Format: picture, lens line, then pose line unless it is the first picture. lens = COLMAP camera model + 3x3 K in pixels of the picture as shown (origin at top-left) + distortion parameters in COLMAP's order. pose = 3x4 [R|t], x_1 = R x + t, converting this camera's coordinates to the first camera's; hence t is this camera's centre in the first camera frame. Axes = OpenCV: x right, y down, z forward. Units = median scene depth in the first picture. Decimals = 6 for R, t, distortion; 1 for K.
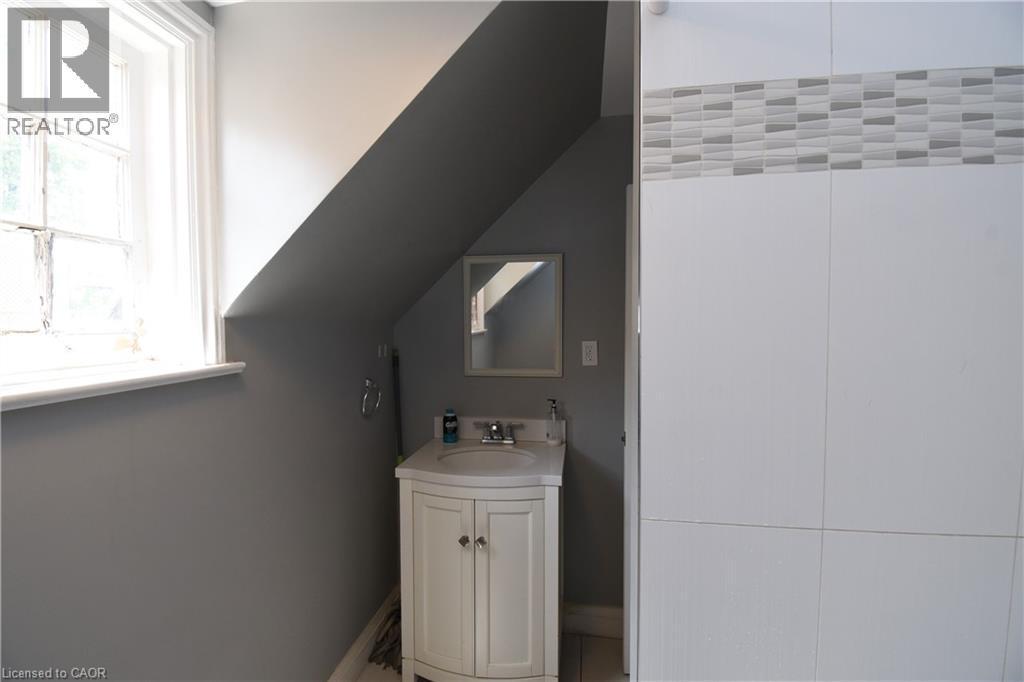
lens RADIAL K [[447.3, 0, 507.2], [0, 447.3, 342.2], [0, 0, 1]] dist [0.020375, -0.028345]
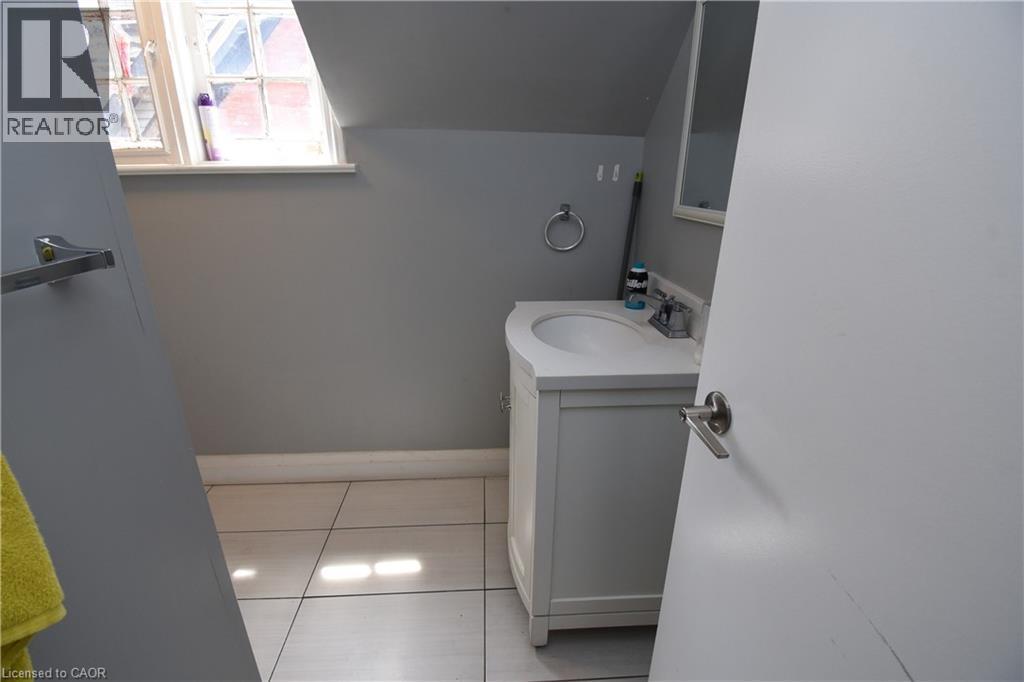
lens RADIAL K [[447.3, 0, 507.2], [0, 447.3, 342.2], [0, 0, 1]] dist [0.020375, -0.028345]
pose [[0.207984, 0.333102, -0.919666, 0.900276], [-0.044577, 0.942478, 0.331283, 0.083394], [0.977116, -0.027906, 0.210868, 1.152426]]
